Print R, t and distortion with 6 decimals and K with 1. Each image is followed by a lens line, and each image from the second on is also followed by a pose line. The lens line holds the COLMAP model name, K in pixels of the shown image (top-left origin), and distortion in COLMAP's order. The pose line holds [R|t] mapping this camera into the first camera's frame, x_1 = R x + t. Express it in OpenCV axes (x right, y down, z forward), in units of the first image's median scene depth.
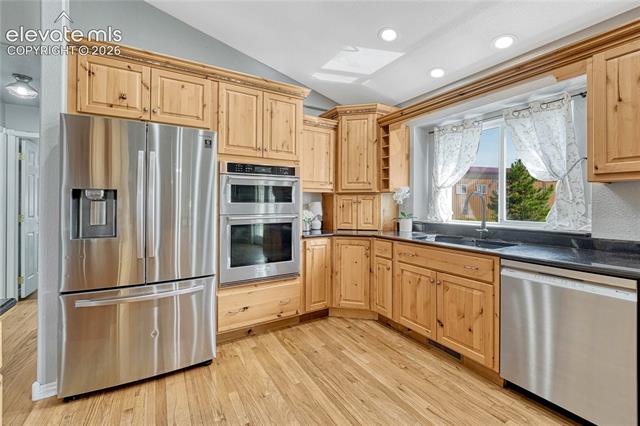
lens RADIAL K [[275.2, 0, 321.0], [0, 275.2, 201.0], [0, 0, 1]] dist [-0.008485, 0.000111]
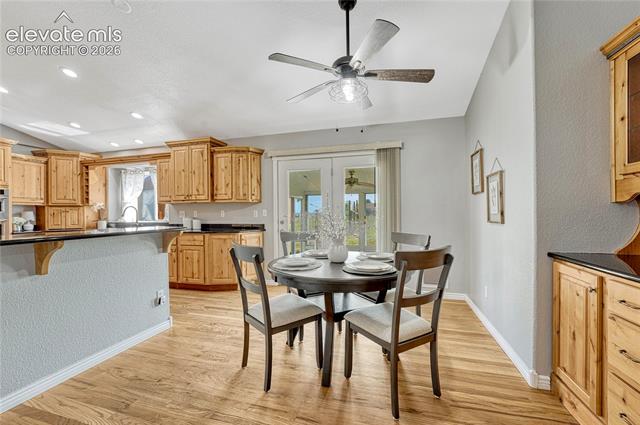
lens RADIAL K [[265.9, 0, 317.6], [0, 265.9, 212.3], [0, 0, 1]] dist [-0.011686, 0.000617]
pose [[0.733923, -0.009300, 0.679169, 0.191019], [0.004758, 0.999952, 0.008551, 0.003822], [-0.679216, -0.003044, 0.733932, -1.248961]]
